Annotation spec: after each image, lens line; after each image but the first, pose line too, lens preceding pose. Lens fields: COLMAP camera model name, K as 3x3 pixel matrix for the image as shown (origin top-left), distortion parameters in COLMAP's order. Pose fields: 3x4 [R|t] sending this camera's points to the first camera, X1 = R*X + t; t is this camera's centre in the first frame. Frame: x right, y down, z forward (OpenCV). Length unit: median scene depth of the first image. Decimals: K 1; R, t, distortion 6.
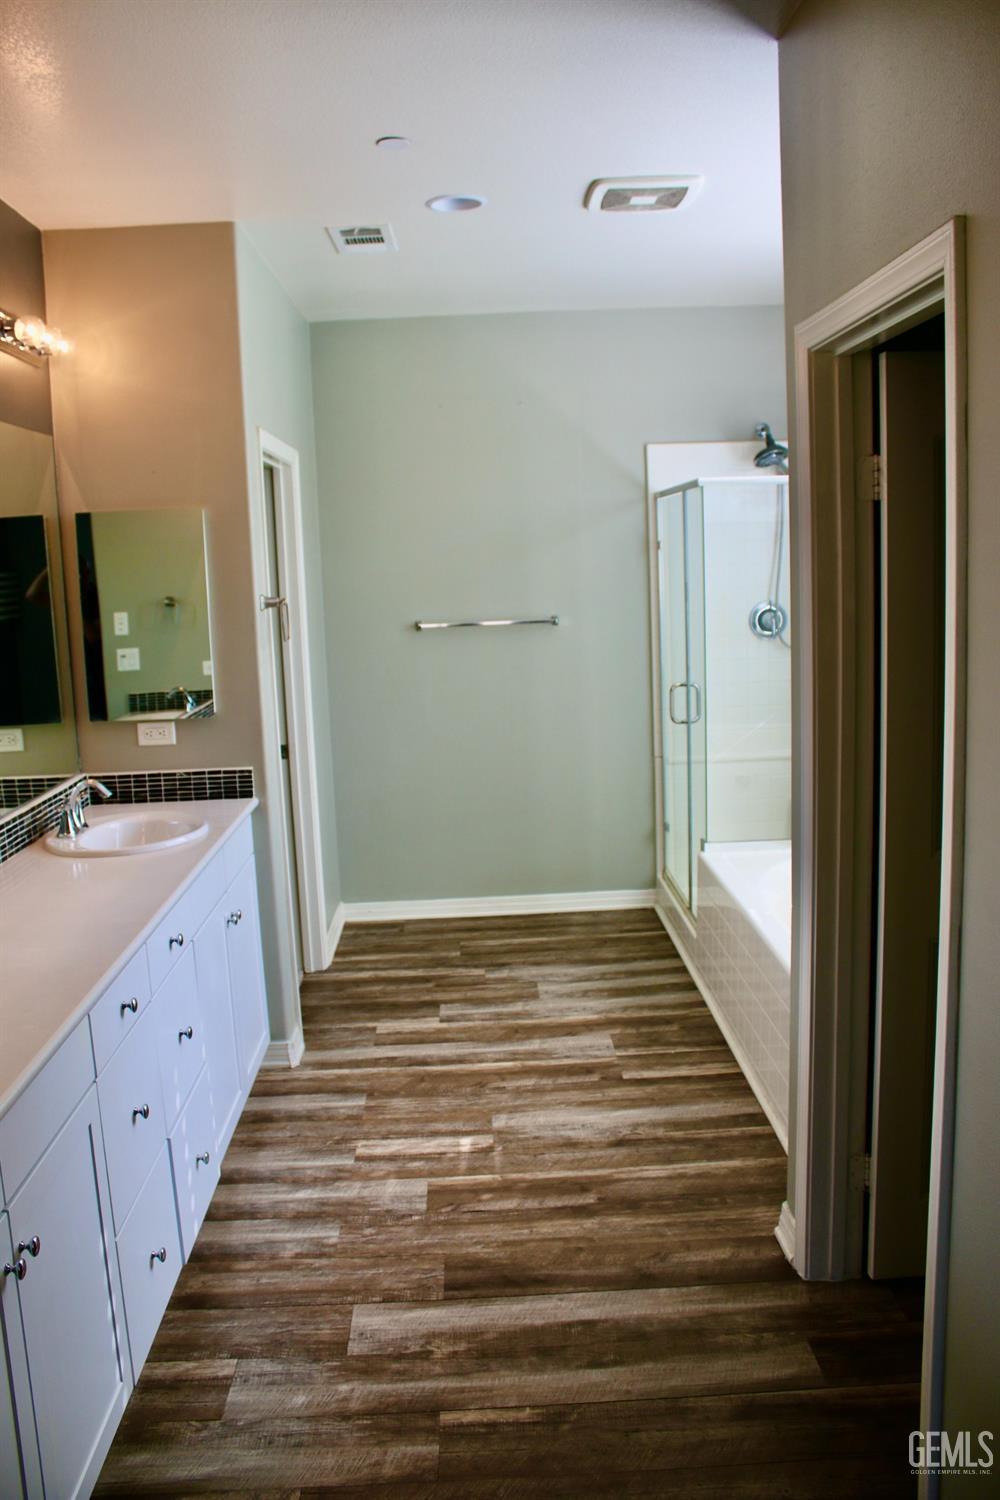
lens RADIAL K [[1245.1, 0, 499.1], [0, 1245.1, 746.3], [0, 0, 1]] dist [-0.160762, 0.138741]
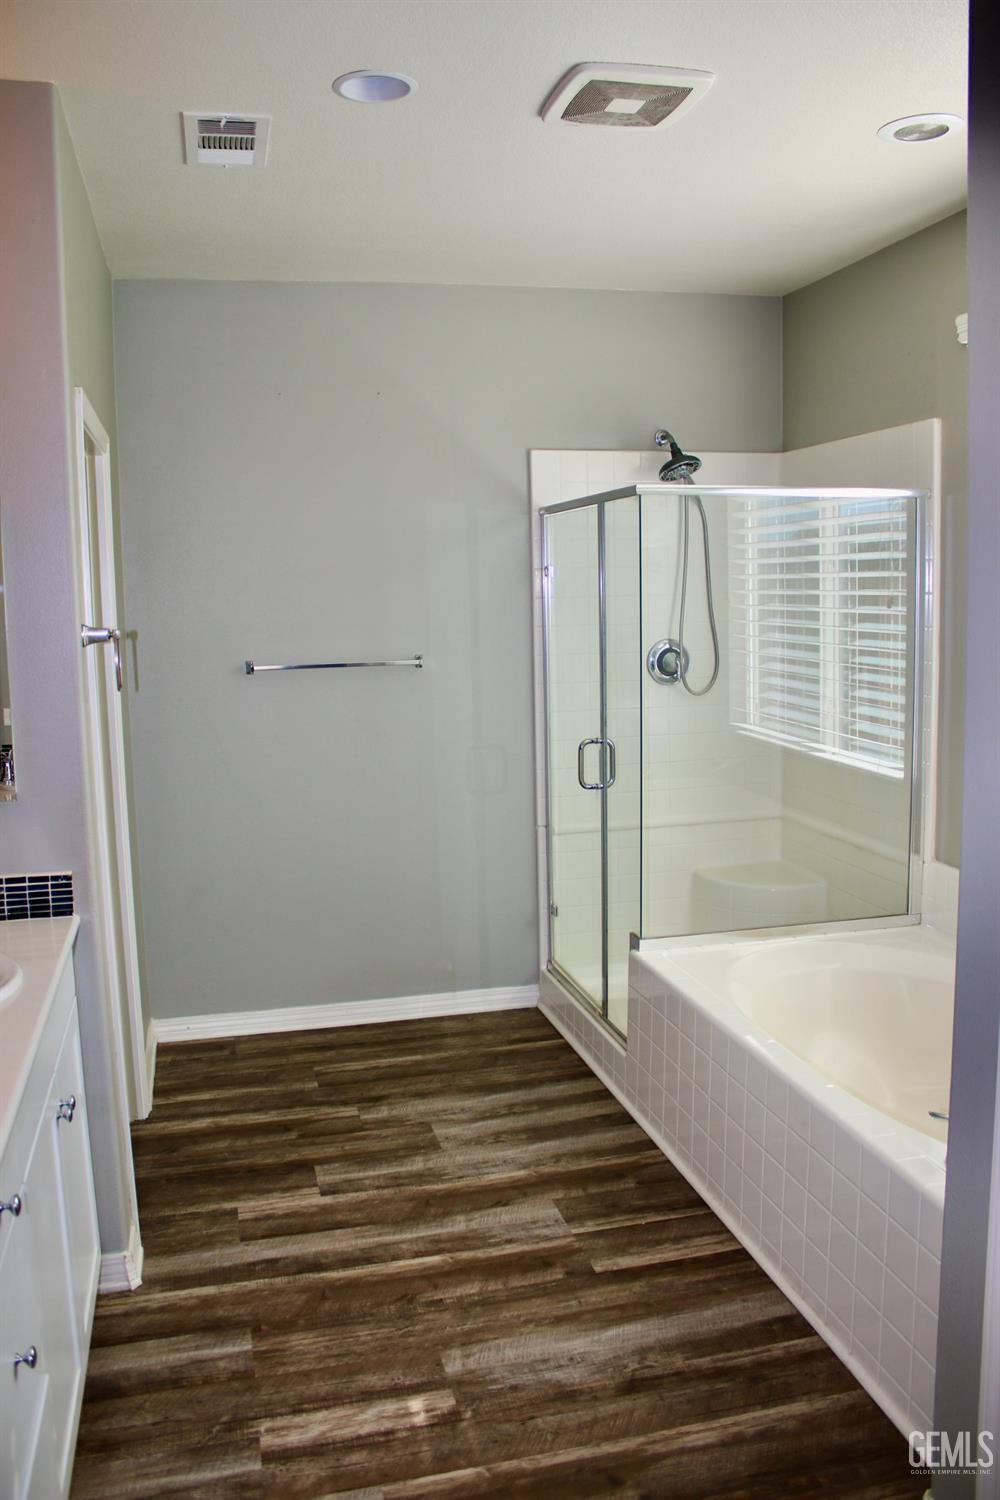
lens RADIAL K [[1245.1, 0, 499.1], [0, 1245.1, 746.3], [0, 0, 1]] dist [-0.160762, 0.138741]
pose [[0.976791, -0.008307, 0.214034, -0.106979], [0.015122, 0.999429, -0.030223, -0.027679], [-0.213661, 0.032758, 0.976359, 0.265624]]
